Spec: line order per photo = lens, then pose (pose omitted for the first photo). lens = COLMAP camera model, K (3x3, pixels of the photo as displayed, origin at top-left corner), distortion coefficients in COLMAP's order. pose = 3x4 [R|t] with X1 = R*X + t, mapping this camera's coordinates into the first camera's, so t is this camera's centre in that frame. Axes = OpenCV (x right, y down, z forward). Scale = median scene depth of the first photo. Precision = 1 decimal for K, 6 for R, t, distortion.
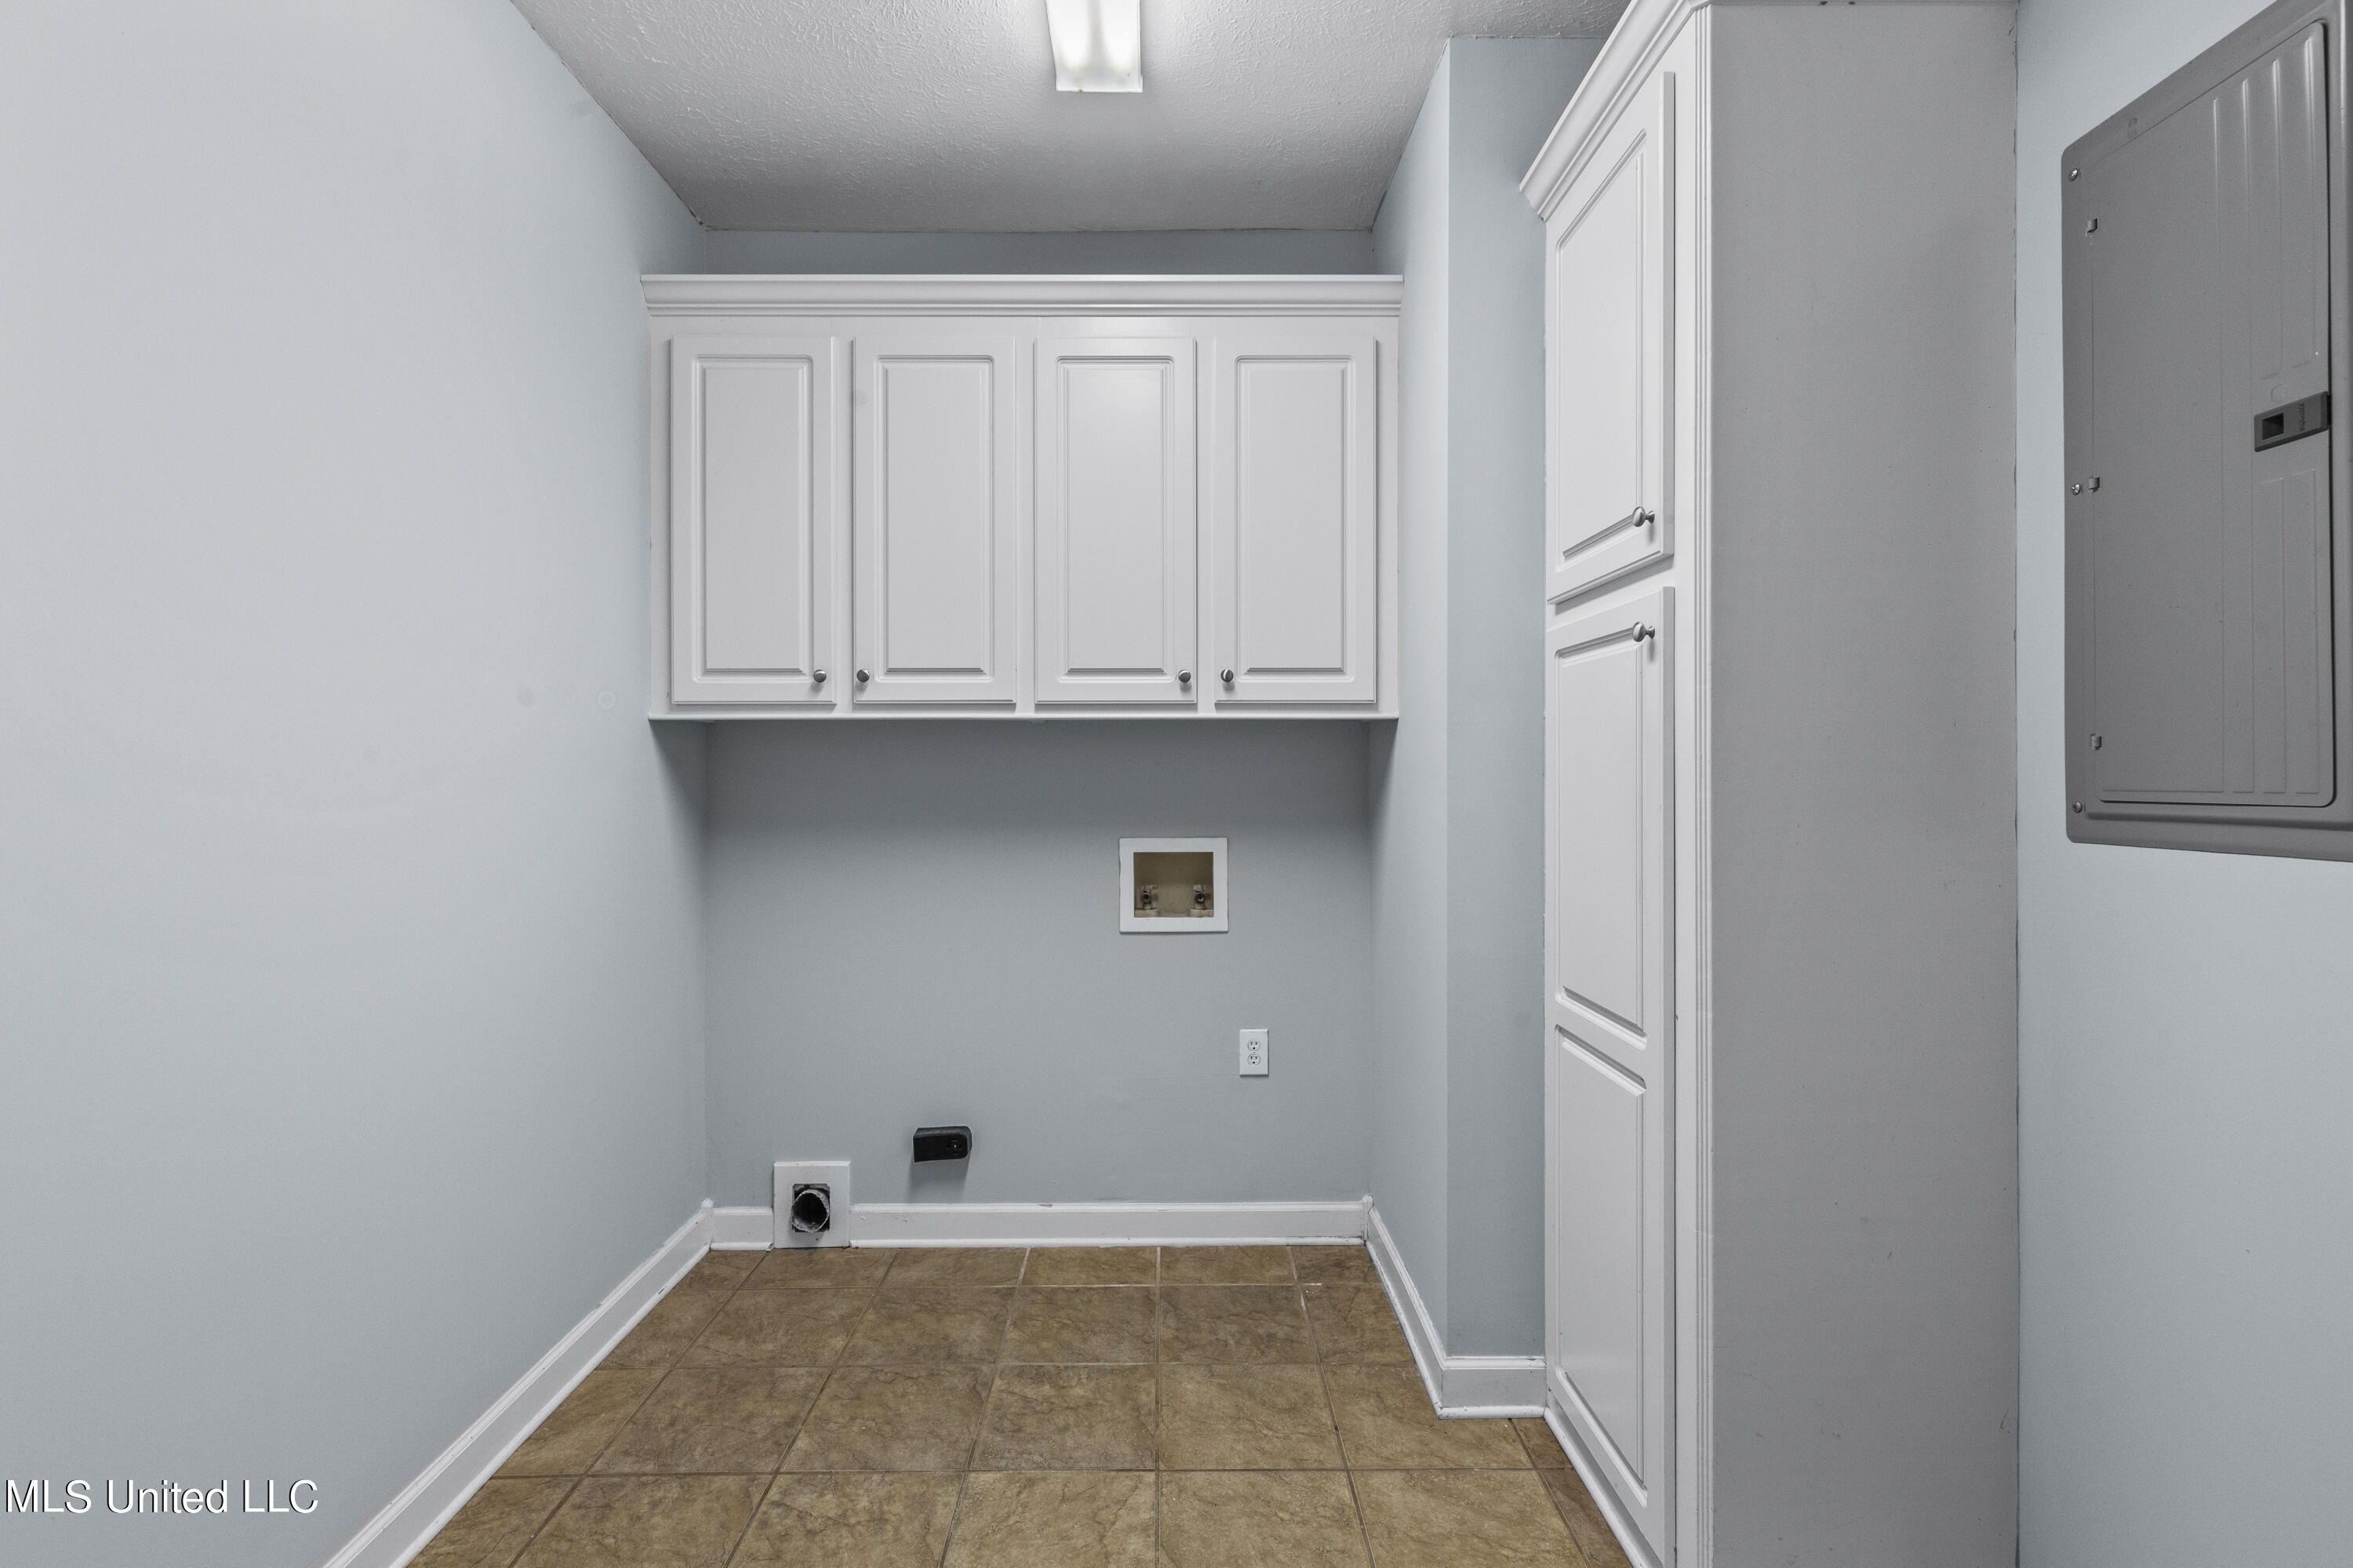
lens RADIAL K [[1071.4, 0, 1157.6], [0, 1071.4, 769.9], [0, 0, 1]] dist [0.009046, -0.002299]
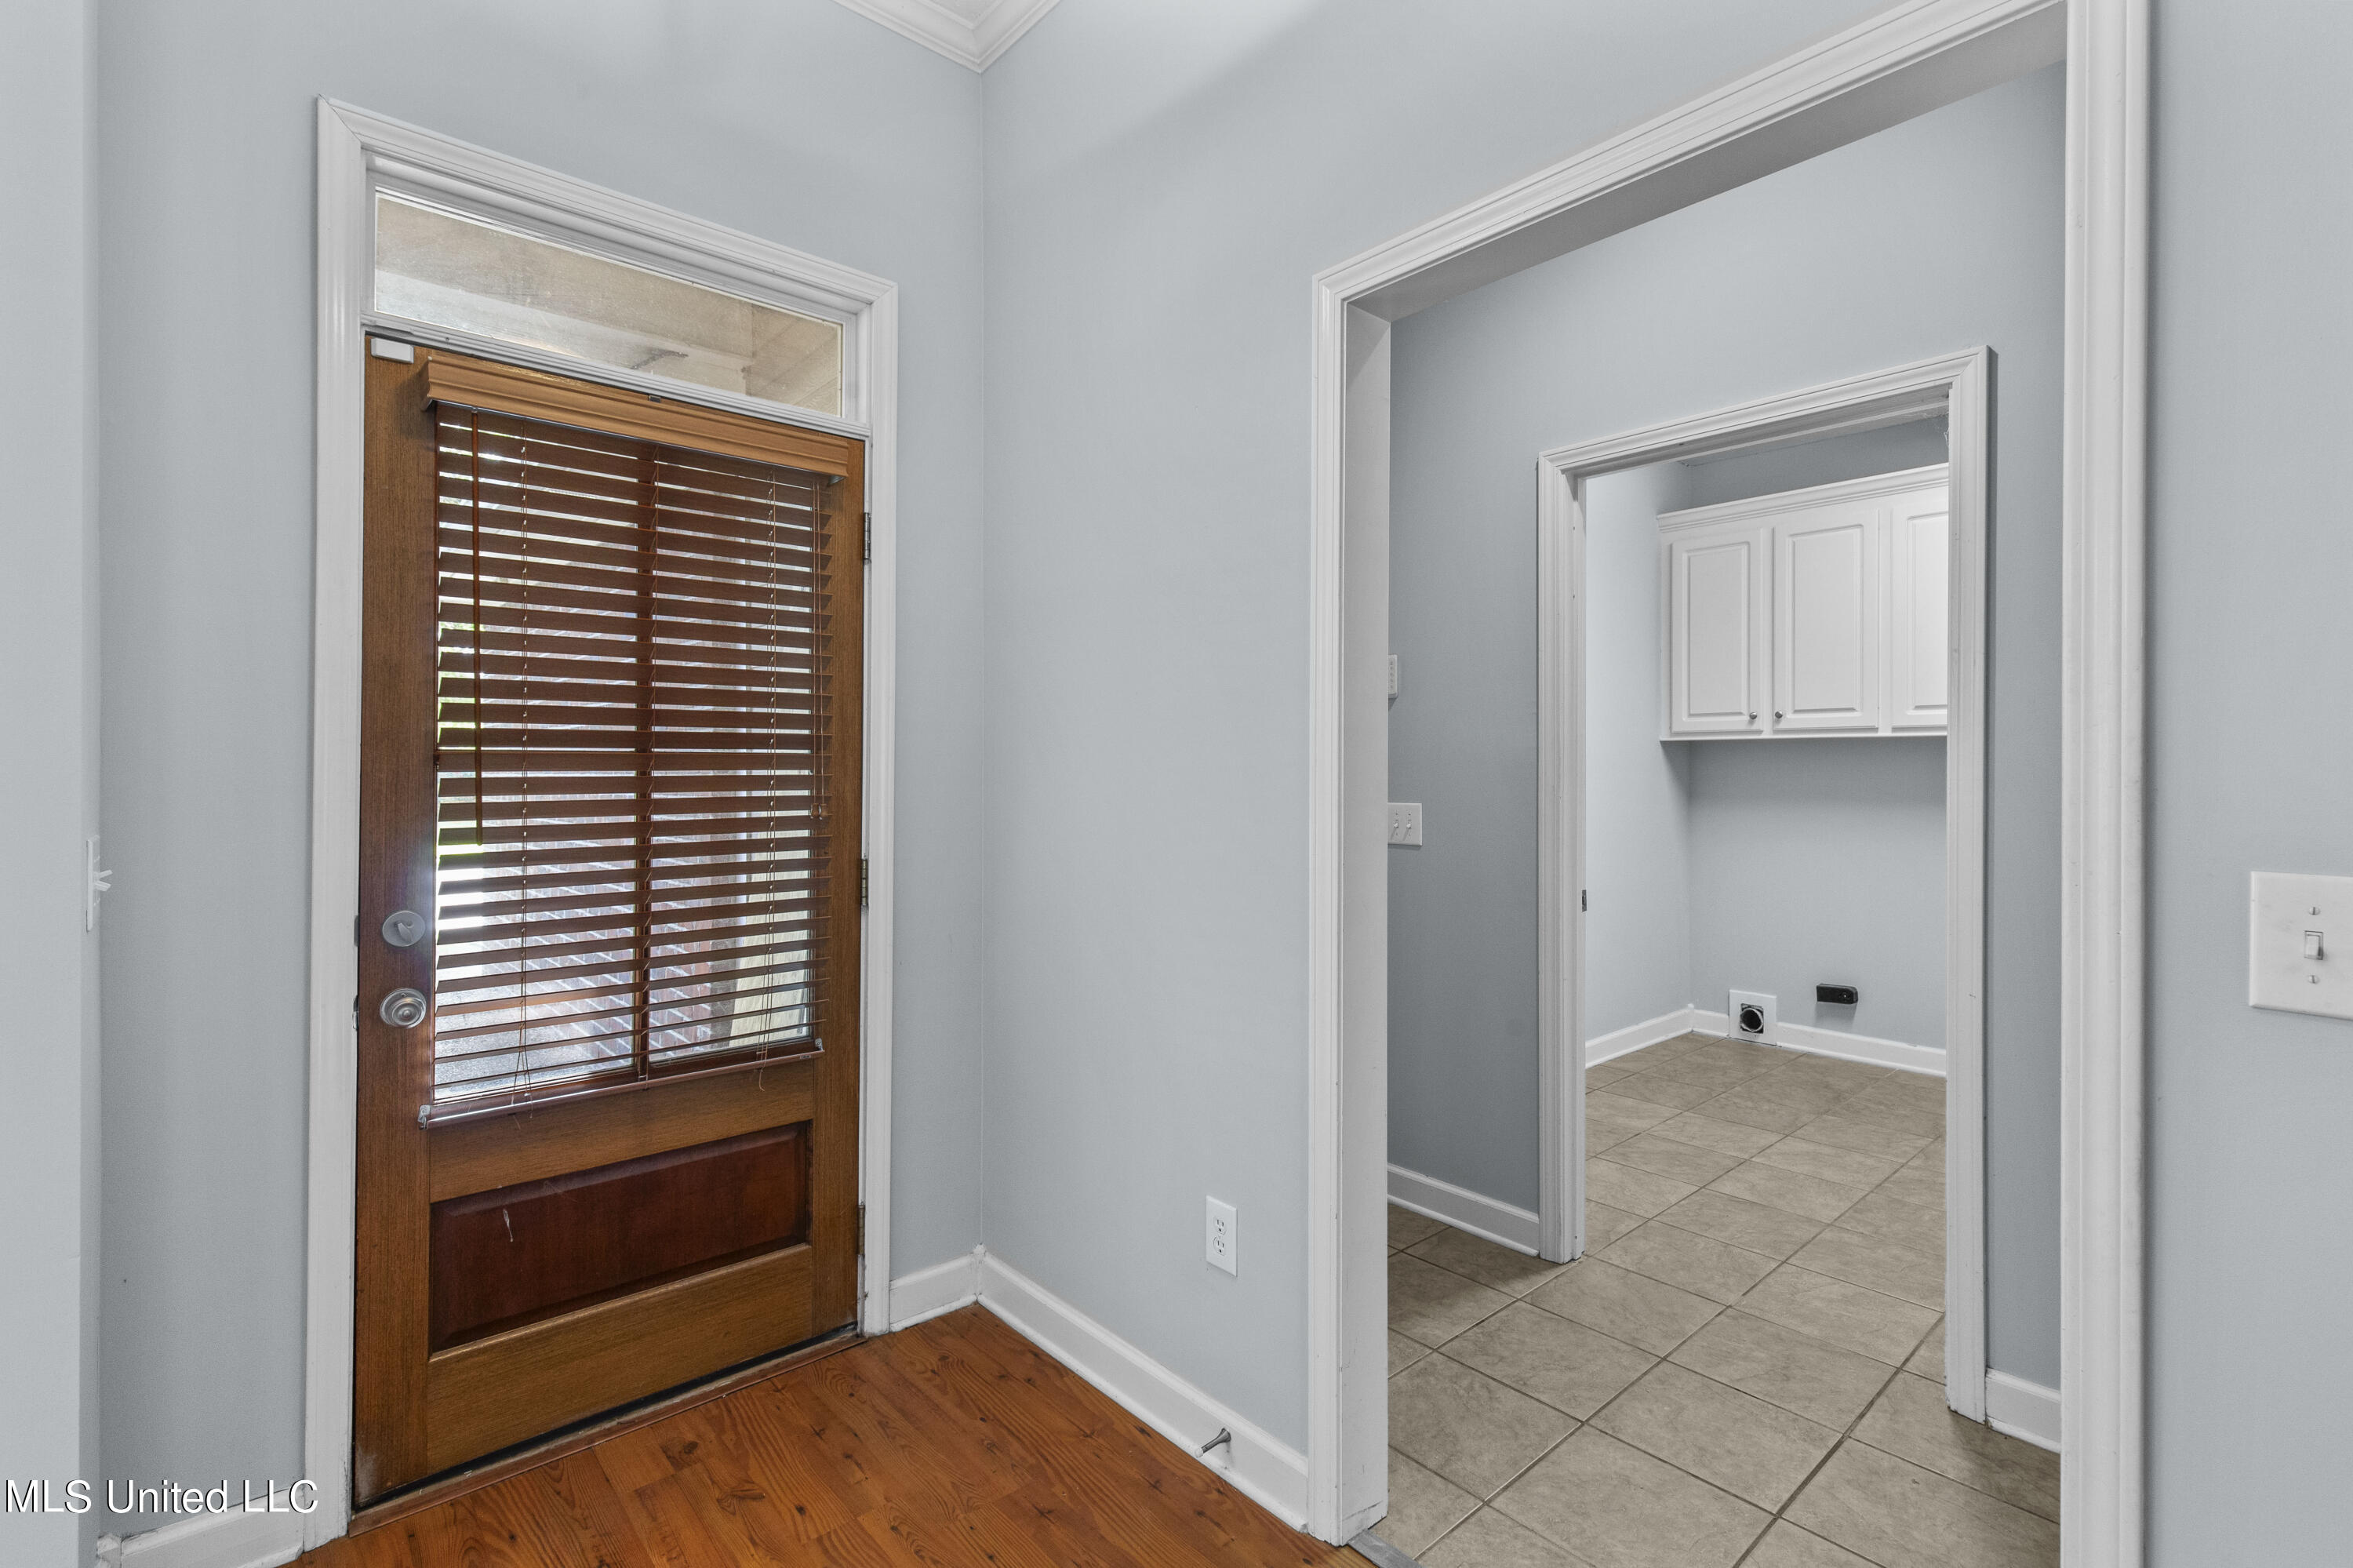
lens RADIAL K [[1071.4, 0, 1185.5], [0, 1071.4, 766.5], [0, 0, 1]] dist [0.009046, -0.002299]
pose [[0.670359, 0.001191, -0.742036, 0.391339], [0.002484, 0.999990, 0.003849, -0.010284], [0.742032, -0.004423, 0.670349, -0.938157]]
